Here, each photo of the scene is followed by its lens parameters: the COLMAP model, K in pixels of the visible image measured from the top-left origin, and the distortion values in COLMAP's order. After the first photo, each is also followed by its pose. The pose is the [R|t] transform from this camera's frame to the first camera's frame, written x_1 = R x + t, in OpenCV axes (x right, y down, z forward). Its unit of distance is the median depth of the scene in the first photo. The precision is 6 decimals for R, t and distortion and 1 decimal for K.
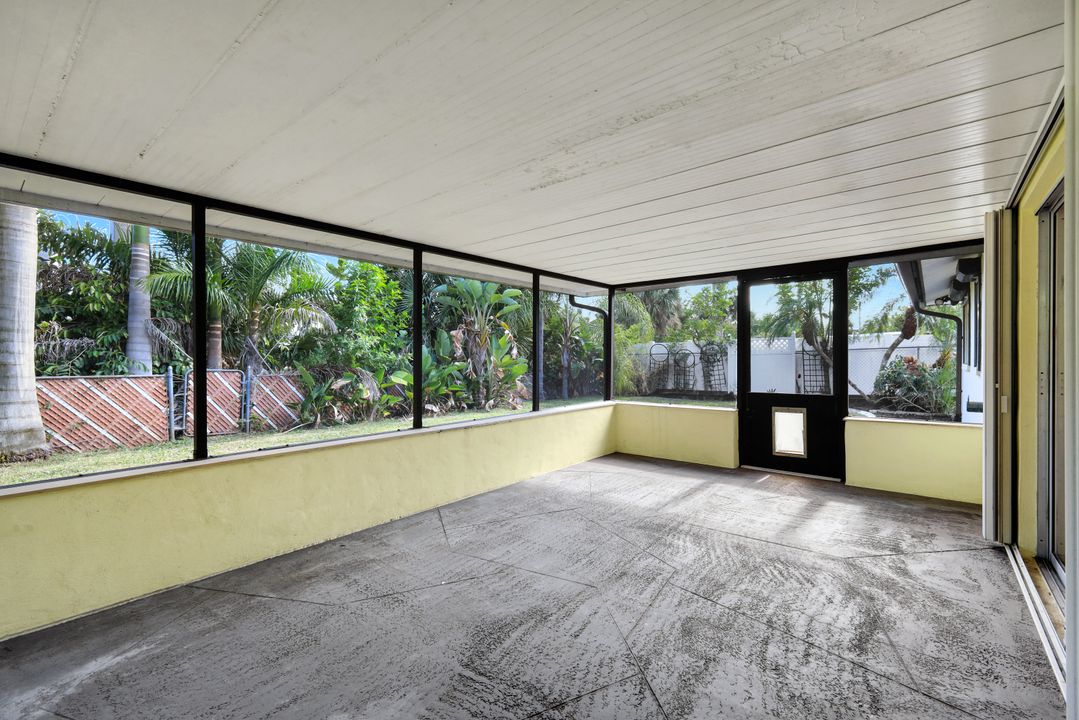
lens RADIAL K [[481.0, 0, 539.1], [0, 481.0, 357.4], [0, 0, 1]] dist [0.004388, 0.000312]
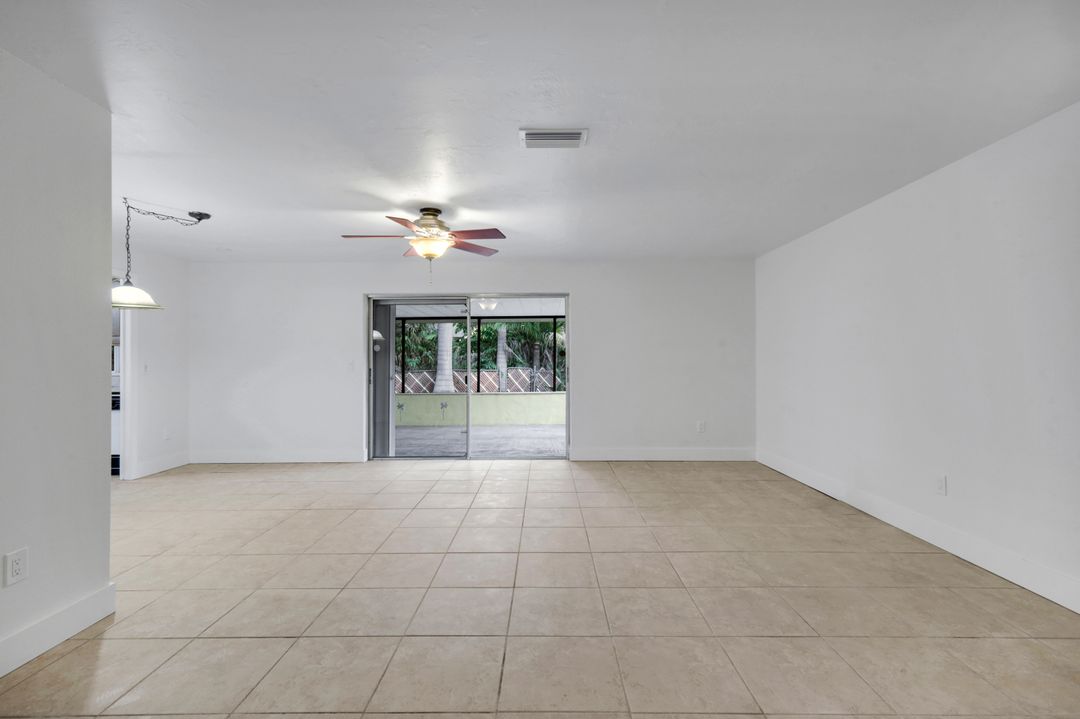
lens RADIAL K [[481.4, 0, 542.3], [0, 481.4, 354.0], [0, 0, 1]] dist [0.003981, 0.000097]
pose [[0.631303, -0.010986, -0.775459, 1.383536], [0.004515, 0.999935, -0.010490, -0.013760], [0.775523, 0.003121, 0.631311, -0.209789]]
